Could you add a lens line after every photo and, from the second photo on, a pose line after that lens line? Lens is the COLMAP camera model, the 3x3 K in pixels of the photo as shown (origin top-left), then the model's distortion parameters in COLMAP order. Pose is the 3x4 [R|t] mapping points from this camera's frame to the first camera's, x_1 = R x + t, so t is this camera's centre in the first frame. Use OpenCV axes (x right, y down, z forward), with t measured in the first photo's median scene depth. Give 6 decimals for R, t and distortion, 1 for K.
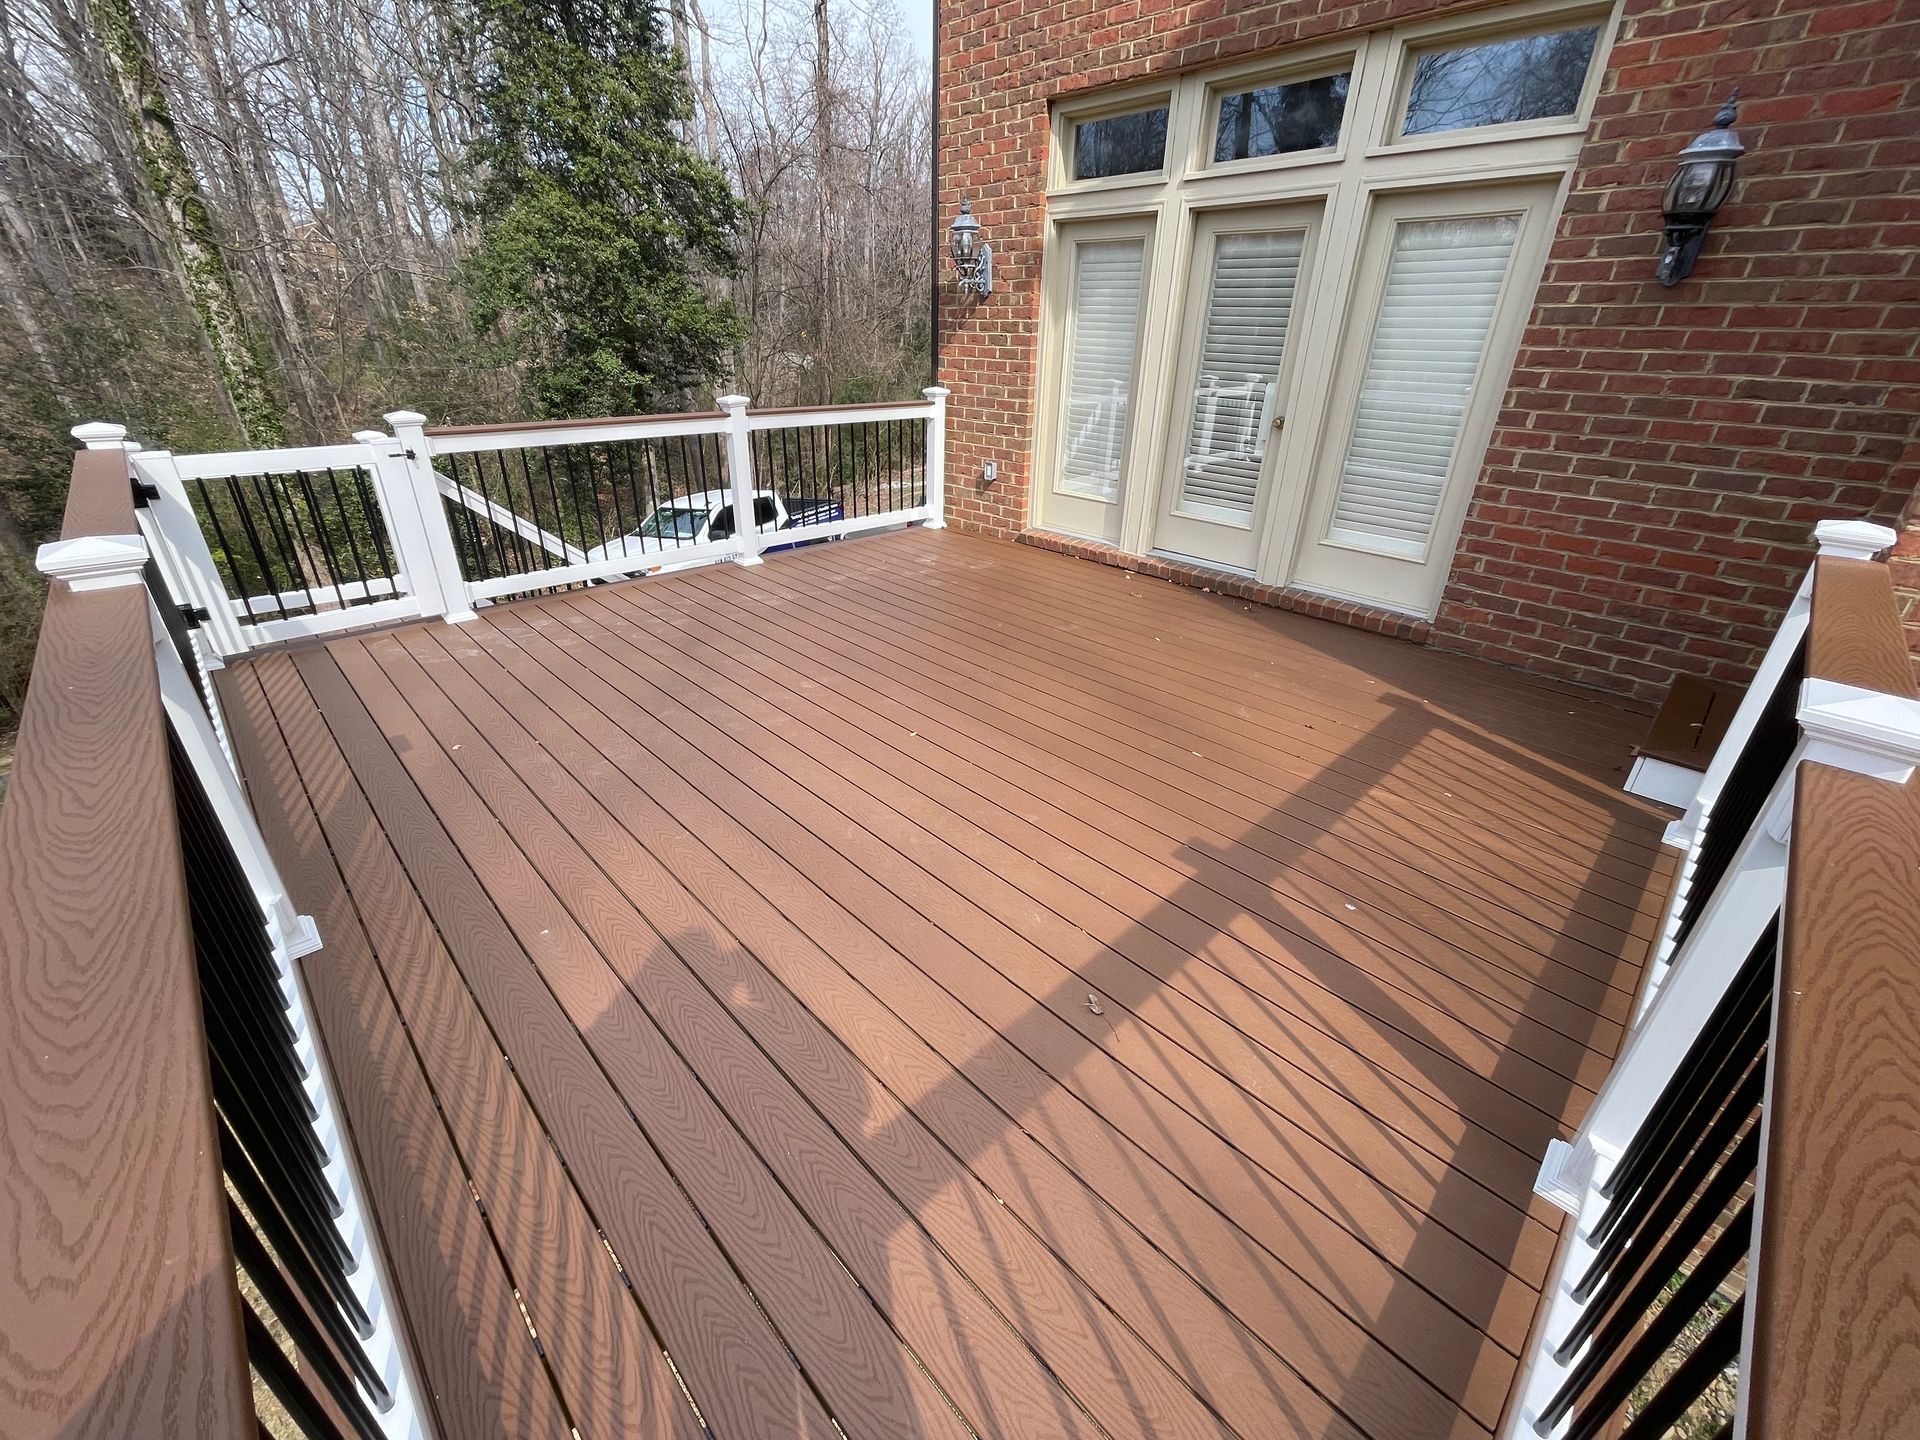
lens RADIAL K [[780.5, 0, 955.1], [0, 780.5, 715.9], [0, 0, 1]] dist [-0.009507, 0.005735]
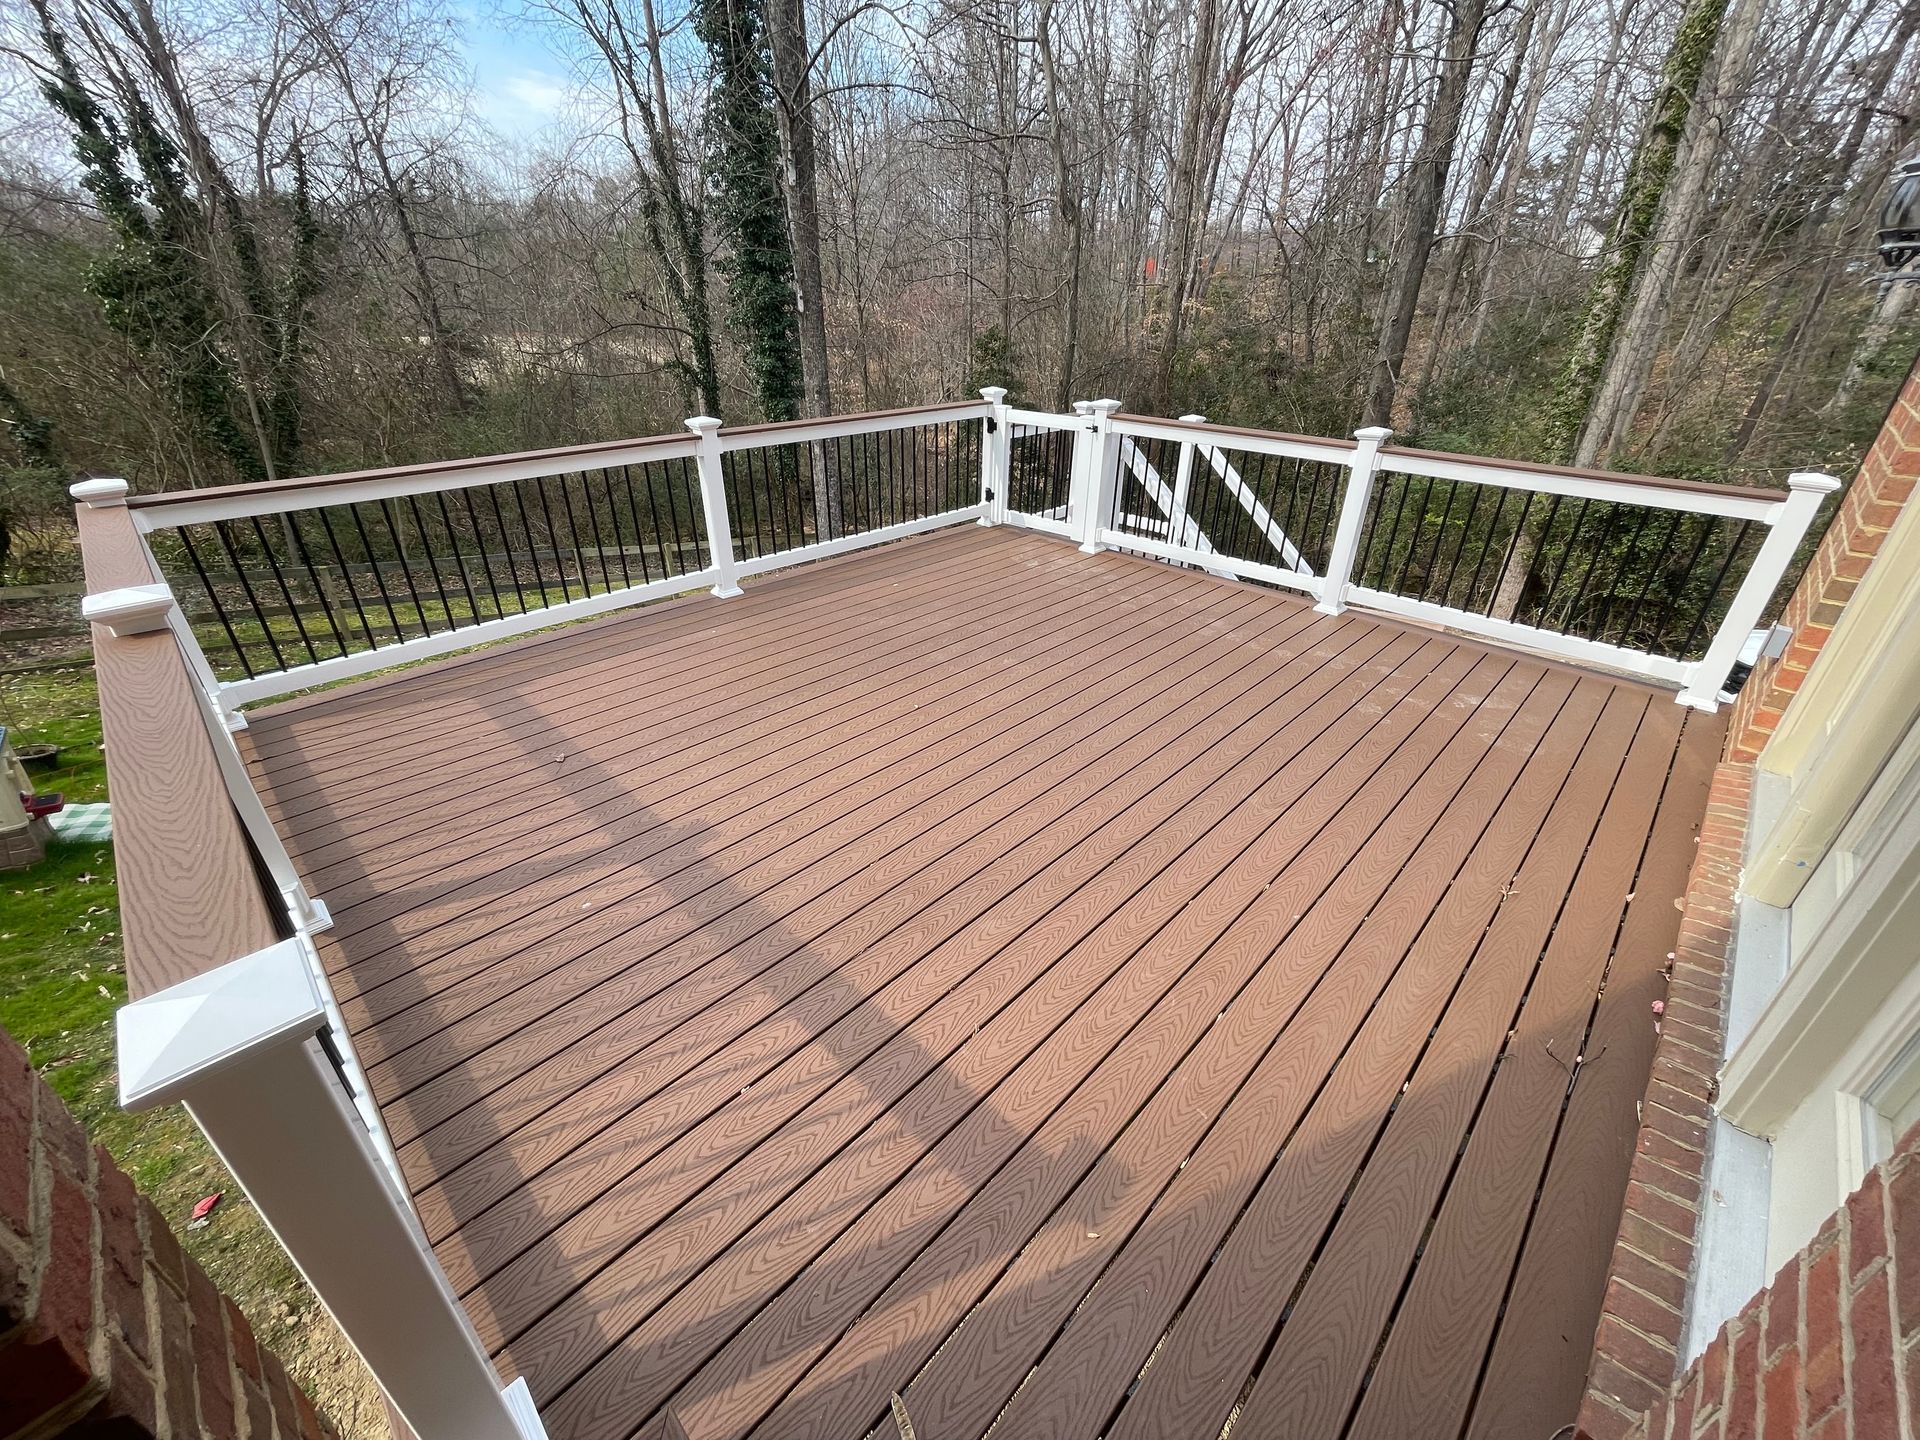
lens RADIAL K [[780.5, 0, 955.1], [0, 780.5, 715.9], [0, 0, 1]] dist [-0.009507, 0.005735]
pose [[0.024301, 0.455965, -0.889666, 0.769960], [-0.450227, 0.799562, 0.397487, -0.352865], [0.892584, 0.390892, 0.224718, 0.628477]]
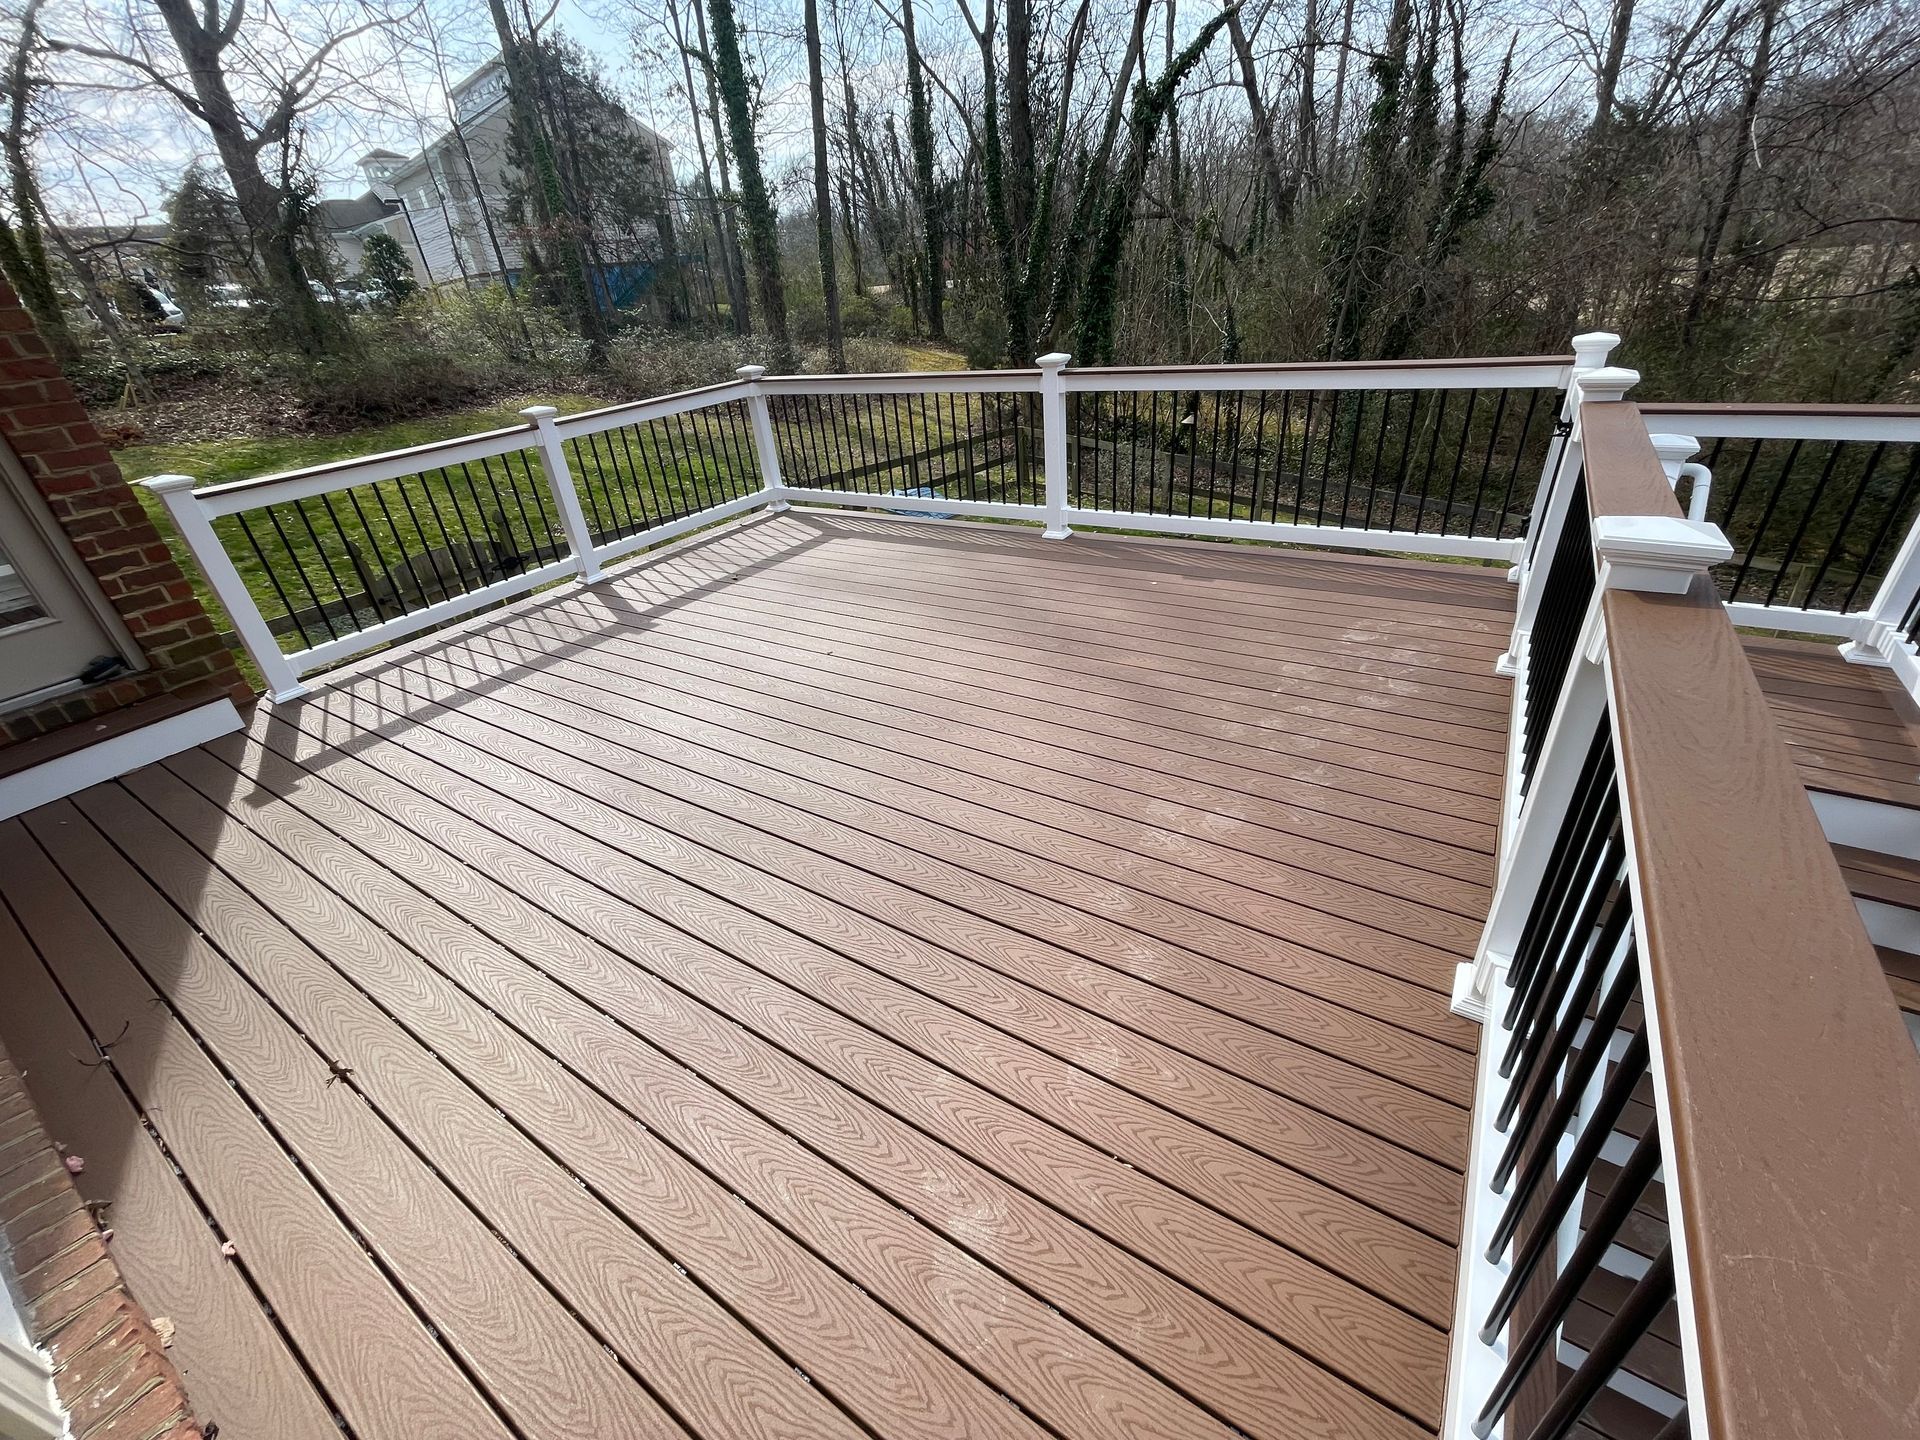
lens RADIAL K [[746.0, 0, 960.2], [0, 746.0, 773.6], [0, 0, 1]] dist [-0.000179, -0.000012]
pose [[-0.972065, 0.176984, -0.154166, -0.032157], [-0.042595, 0.512899, 0.857391, -0.671069], [0.230816, 0.840006, -0.491033, 1.378366]]
